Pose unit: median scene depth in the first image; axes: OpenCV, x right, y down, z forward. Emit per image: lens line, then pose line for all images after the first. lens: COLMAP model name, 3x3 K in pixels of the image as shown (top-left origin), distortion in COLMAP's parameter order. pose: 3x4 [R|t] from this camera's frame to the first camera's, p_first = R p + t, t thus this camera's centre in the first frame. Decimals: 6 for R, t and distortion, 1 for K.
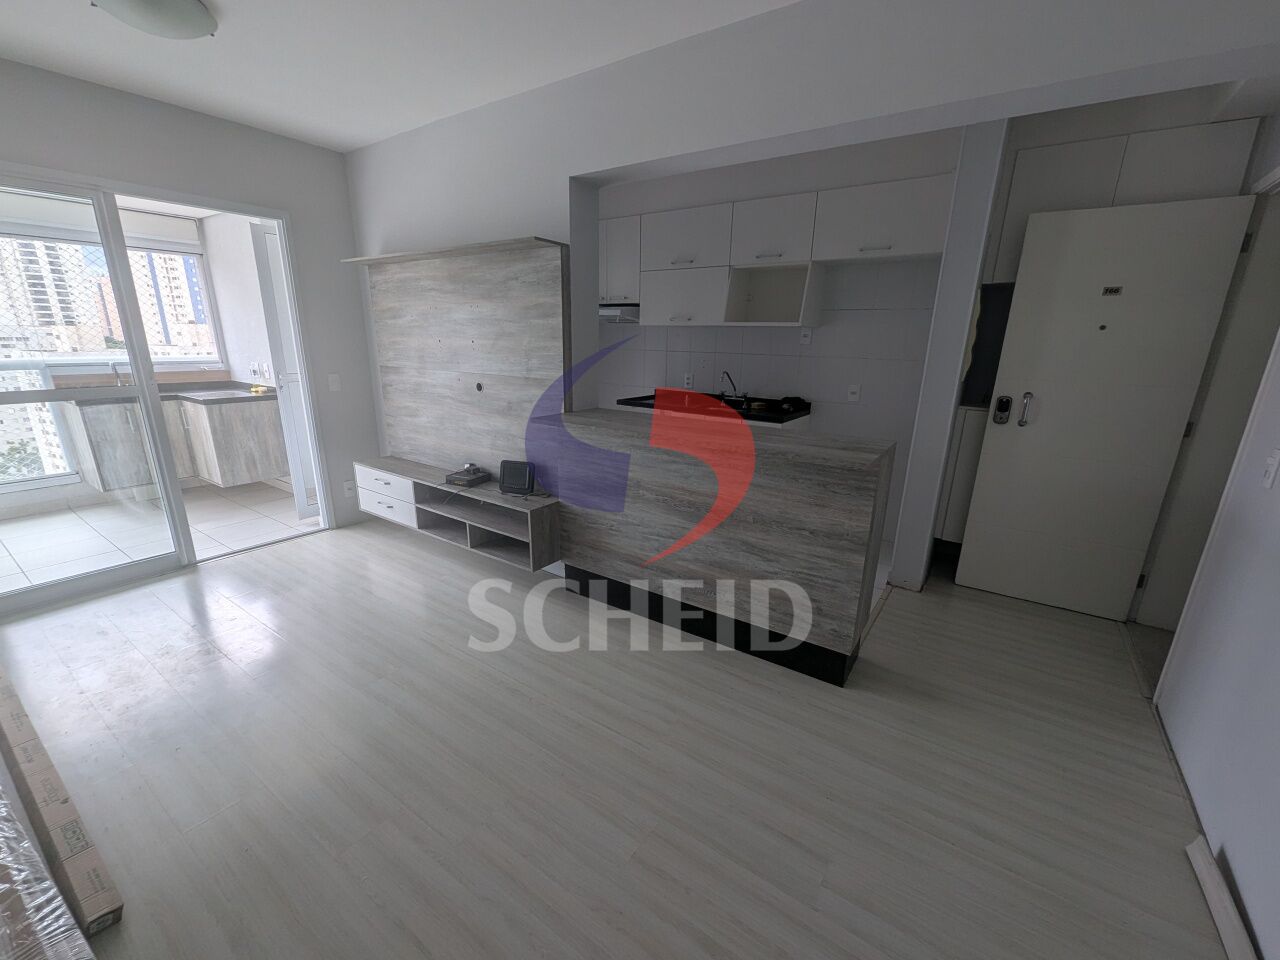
lens RADIAL K [[533.9, 0, 643.9], [0, 533.9, 488.4], [0, 0, 1]] dist [0.000318, -0.001767]
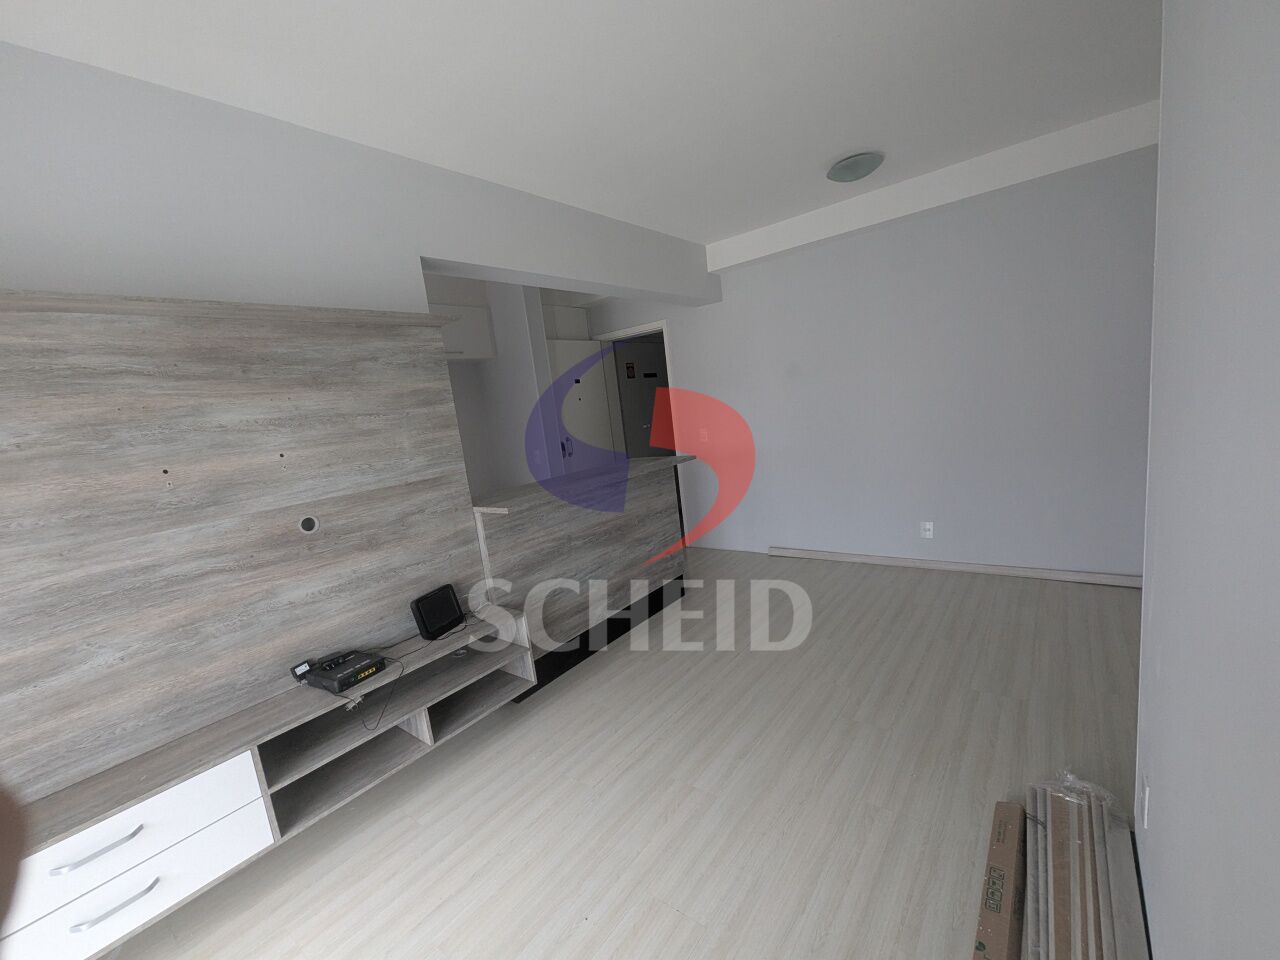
lens RADIAL K [[533.9, 0, 645.0], [0, 533.9, 479.3], [0, 0, 1]] dist [0.000318, -0.001767]
pose [[0.051812, -0.170472, 0.983999, -0.934098], [0.376592, 0.915915, 0.138847, -0.187017], [-0.924929, 0.363373, 0.111654, 0.588100]]
